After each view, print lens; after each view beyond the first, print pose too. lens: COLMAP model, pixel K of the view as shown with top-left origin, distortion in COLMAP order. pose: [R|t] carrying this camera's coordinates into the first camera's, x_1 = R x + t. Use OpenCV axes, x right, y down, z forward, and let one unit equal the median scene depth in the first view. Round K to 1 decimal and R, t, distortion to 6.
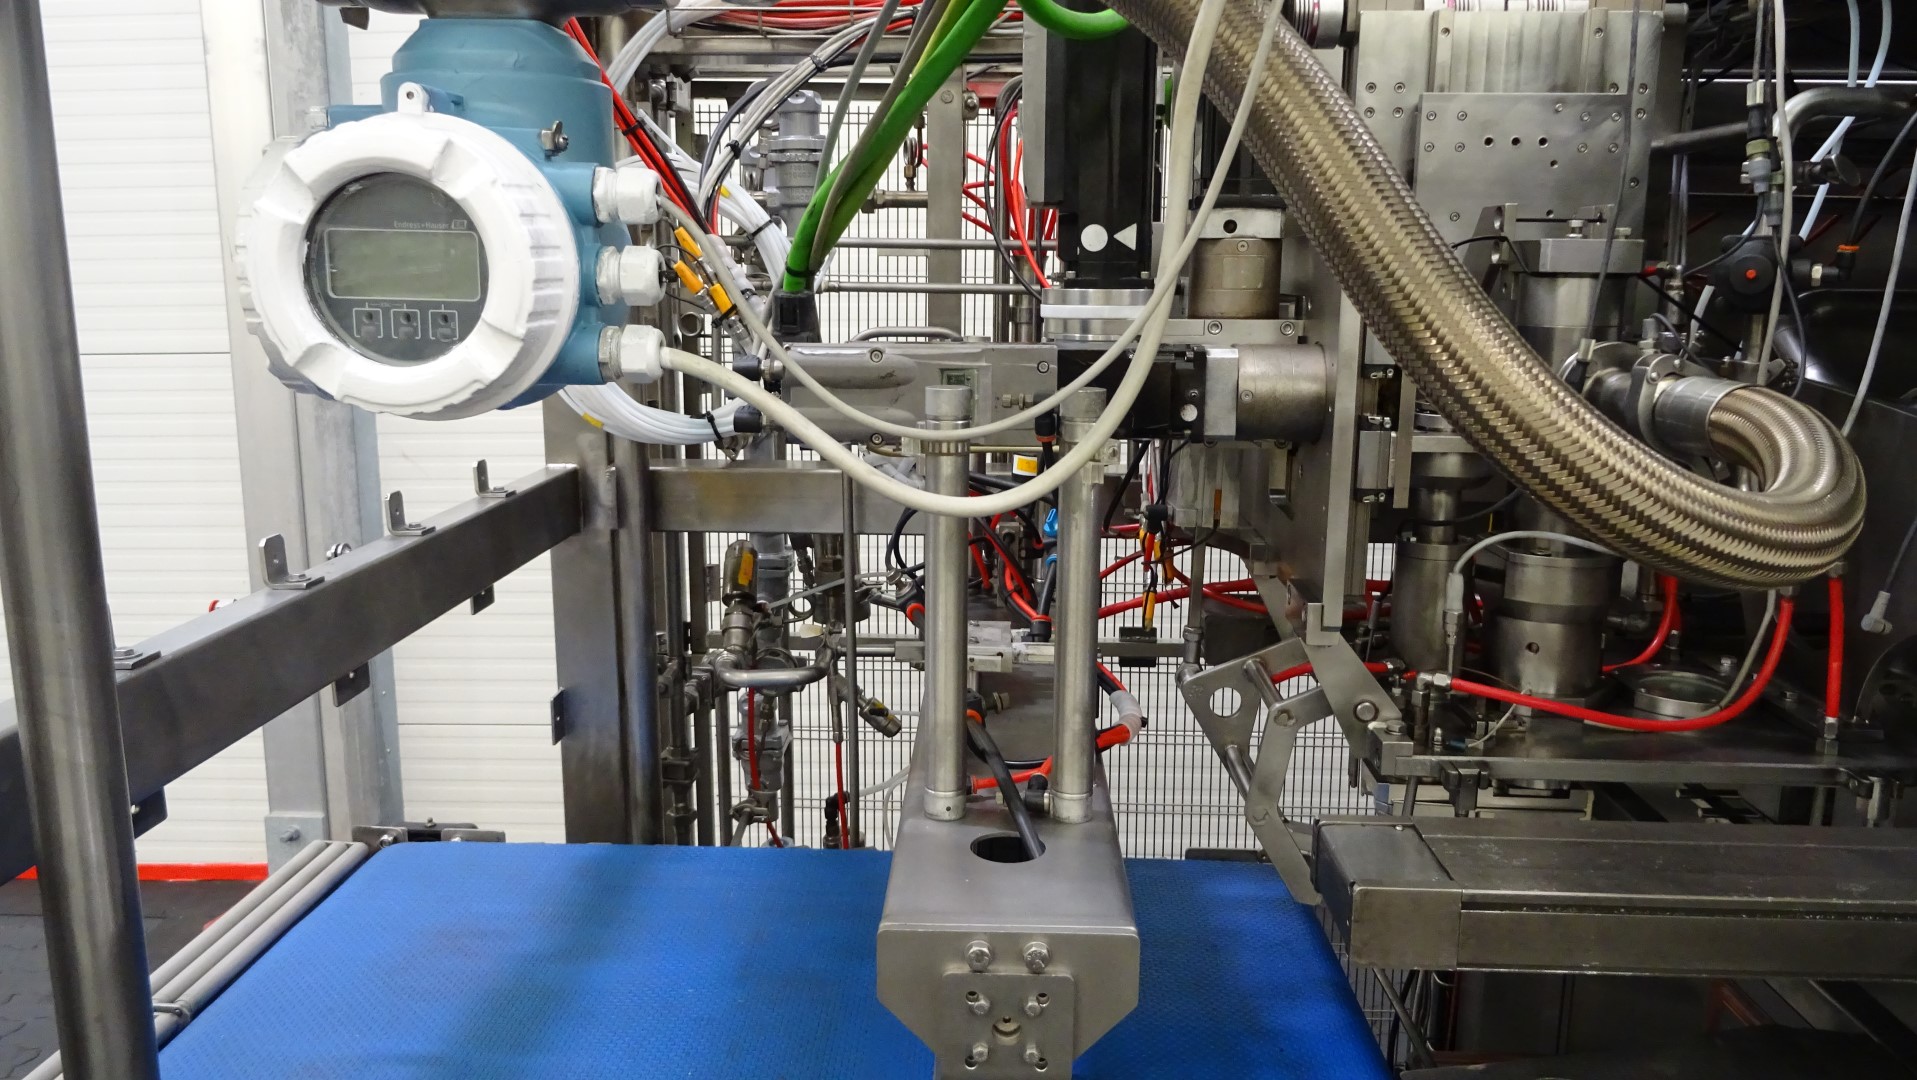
lens RADIAL K [[1390.7, 0, 961.4], [0, 1390.7, 534.2], [0, 0, 1]] dist [0.005649, -0.010119]
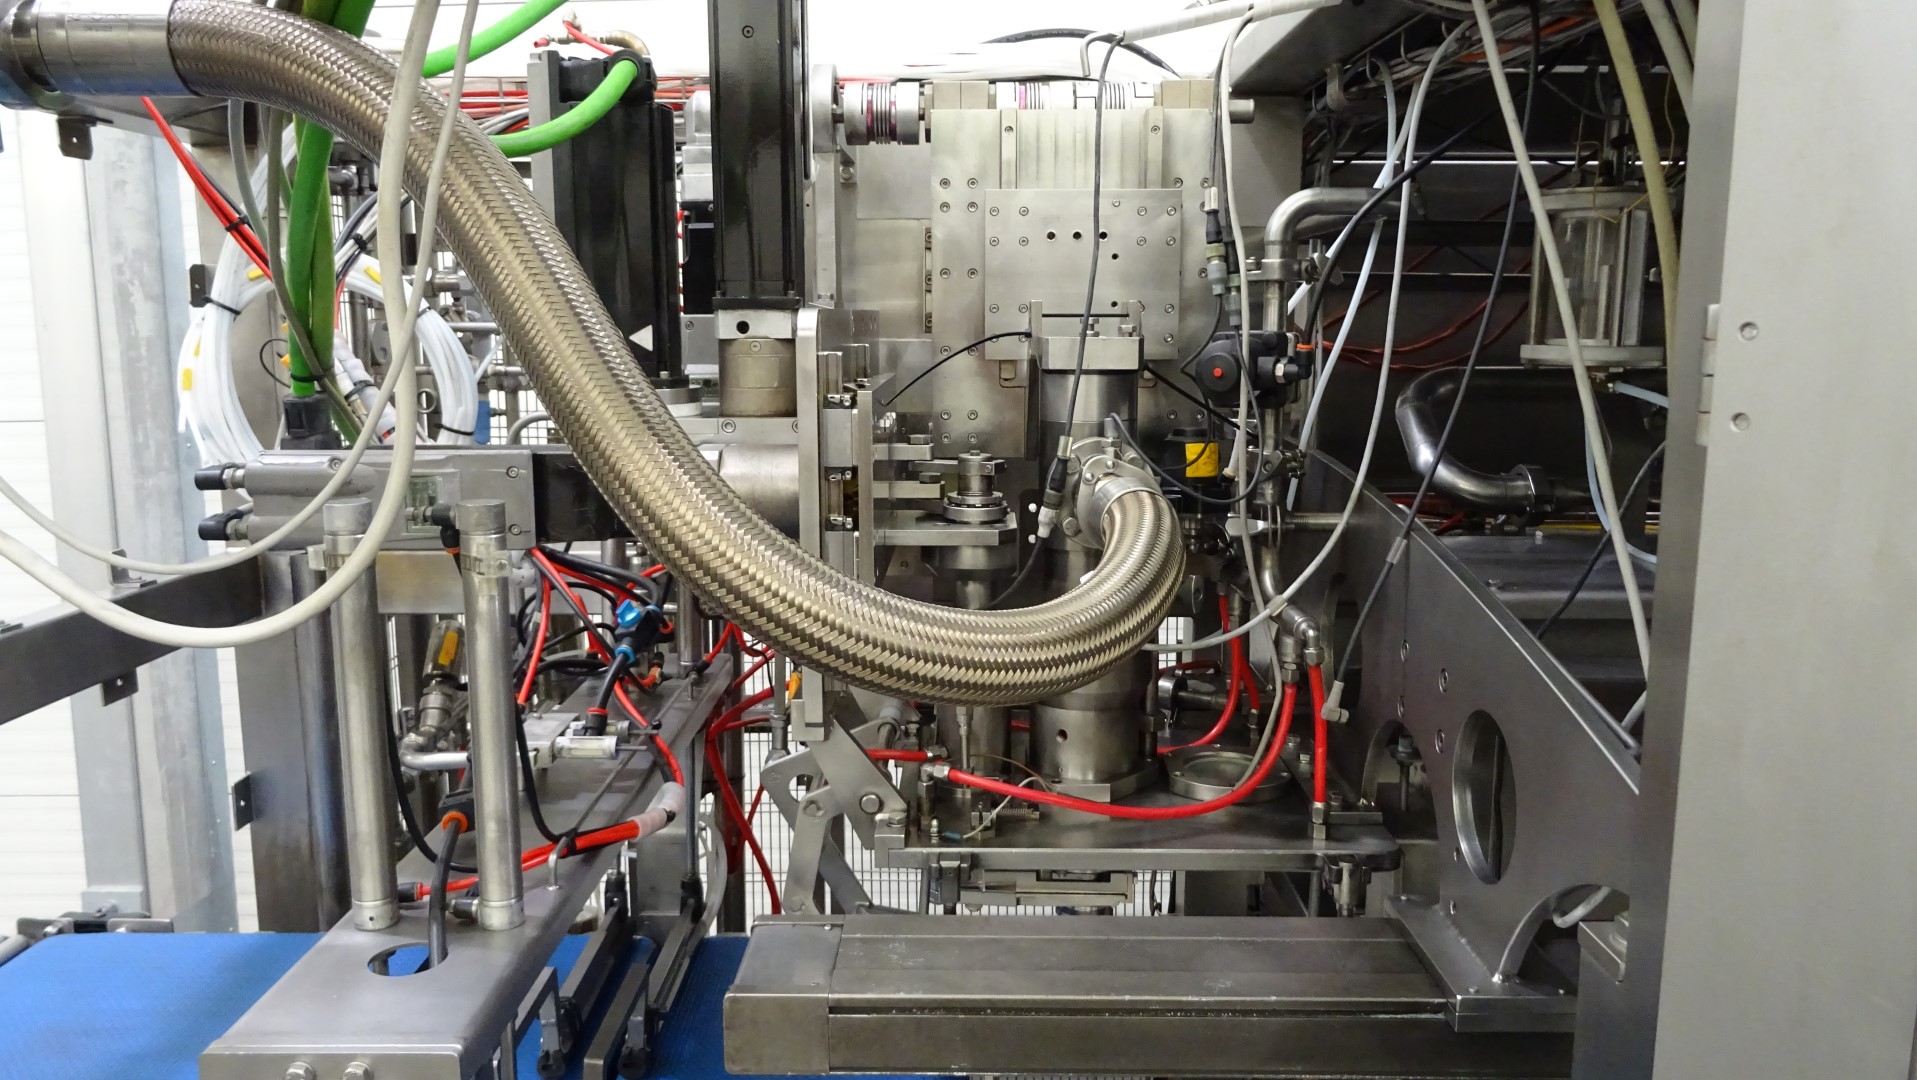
lens RADIAL K [[1390.7, 0, 961.4], [0, 1390.7, 534.2], [0, 0, 1]] dist [0.005649, -0.010119]
pose [[0.999607, -0.012617, 0.025039, 0.331234], [0.013393, 0.999428, -0.031065, -0.036012], [-0.024633, 0.031388, 0.999204, -0.020496]]
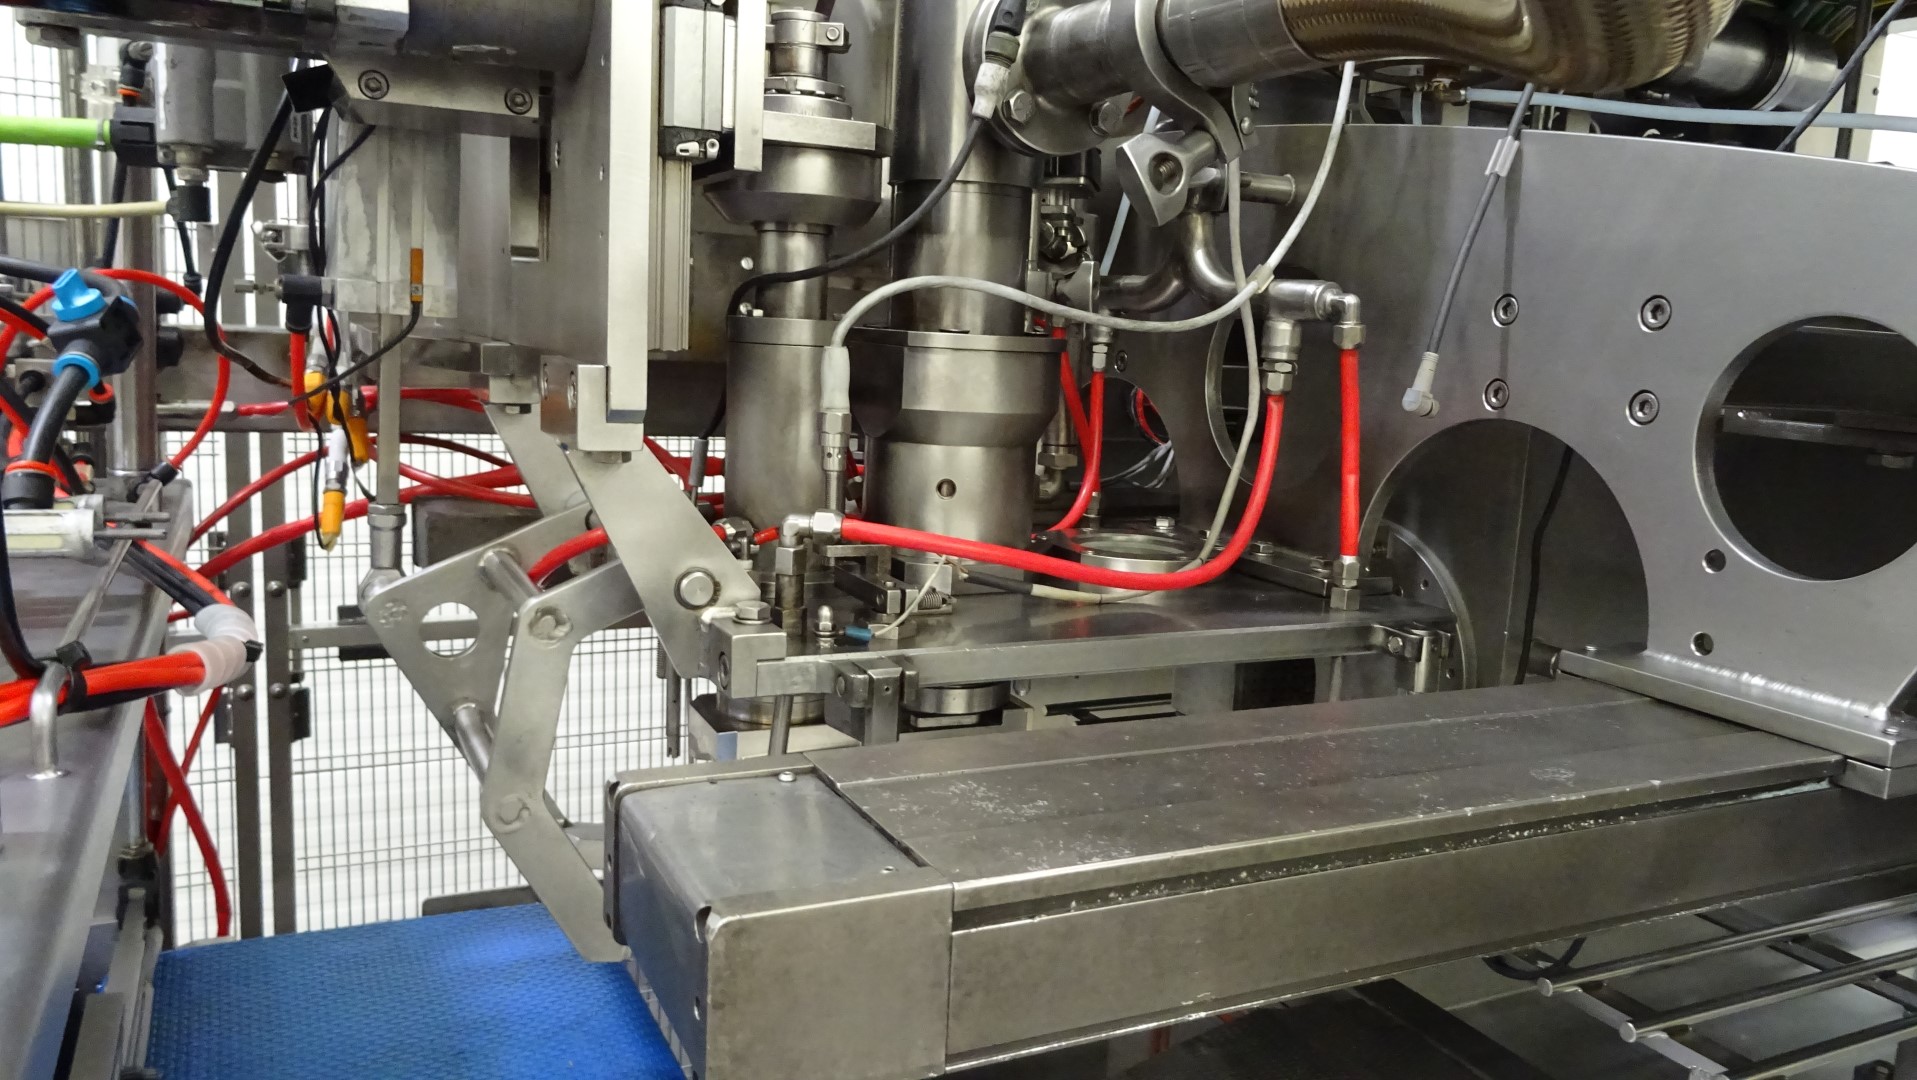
lens RADIAL K [[1390.7, 0, 961.4], [0, 1390.7, 534.2], [0, 0, 1]] dist [0.005649, -0.010119]
pose [[0.878615, -0.036908, 0.476103, 0.123159], [0.047794, 0.998799, -0.010772, 0.116011], [-0.475133, 0.032220, 0.879324, 0.470383]]
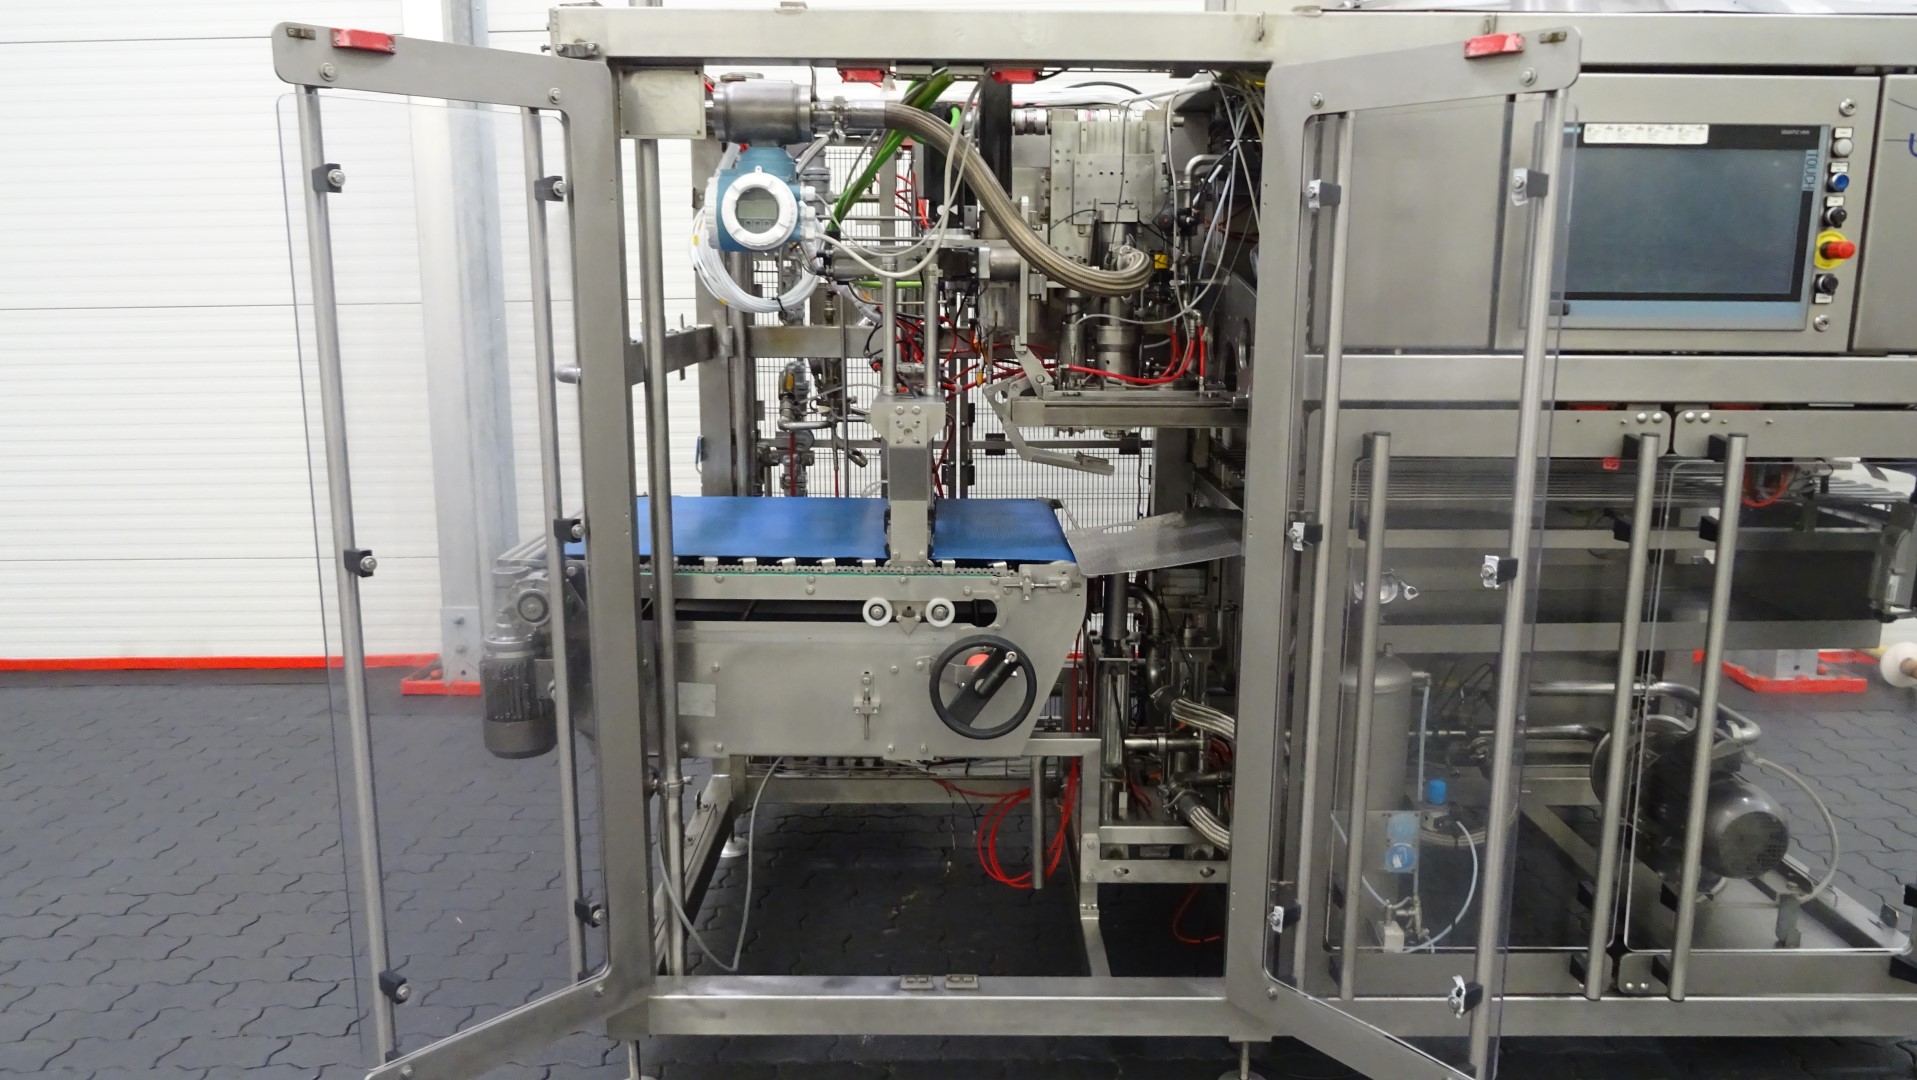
lens RADIAL K [[1390.7, 0, 961.4], [0, 1390.7, 534.2], [0, 0, 1]] dist [0.005649, -0.010119]
pose [[0.999143, -0.010978, 0.039916, 0.018491], [0.011144, 0.999930, -0.003936, 0.445592], [-0.039870, 0.004377, 0.999195, -1.771399]]
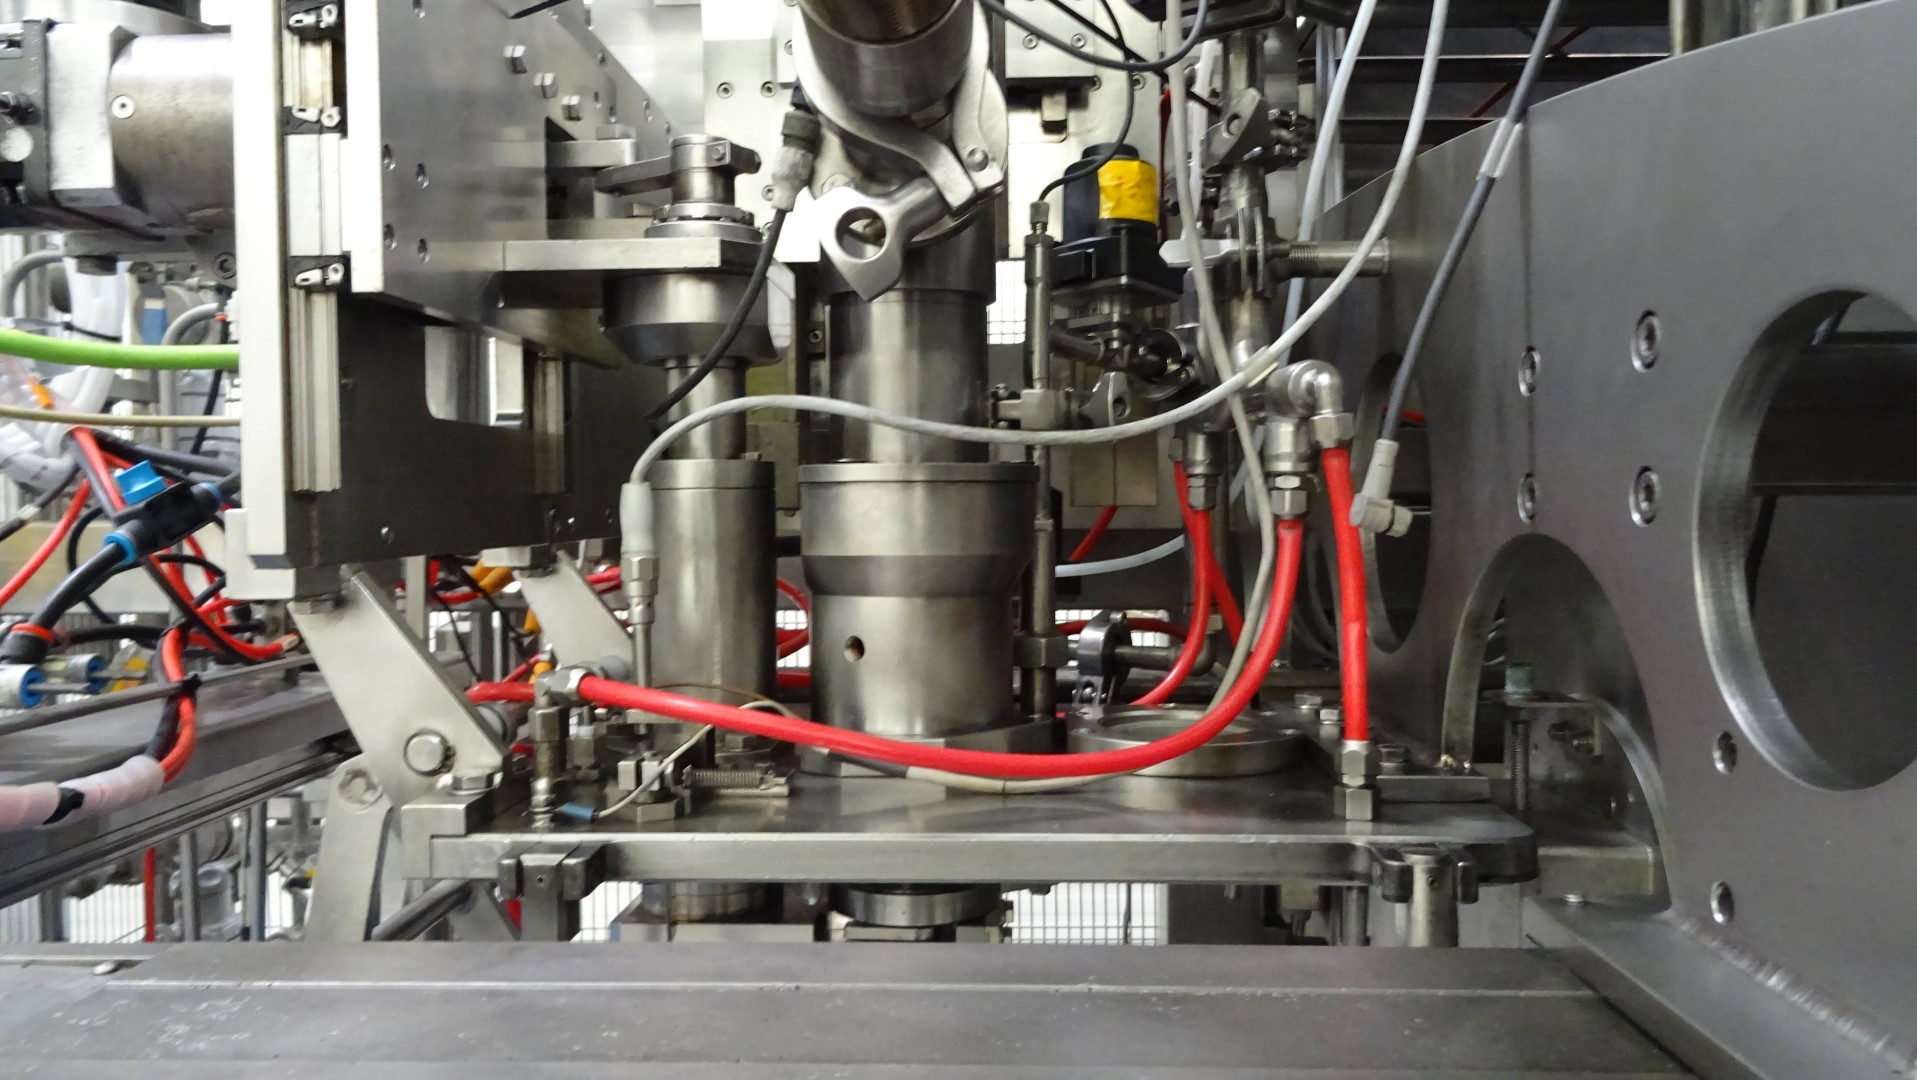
lens RADIAL K [[1386.6, 0, 966.2], [0, 1386.6, 544.8], [0, 0, 1]] dist [0.015785, -0.005594]
pose [[0.999835, -0.018158, 0.000010, 0.479139], [0.017928, 0.987113, -0.159018, 0.135373], [0.002877, 0.158992, 0.987276, 0.499172]]
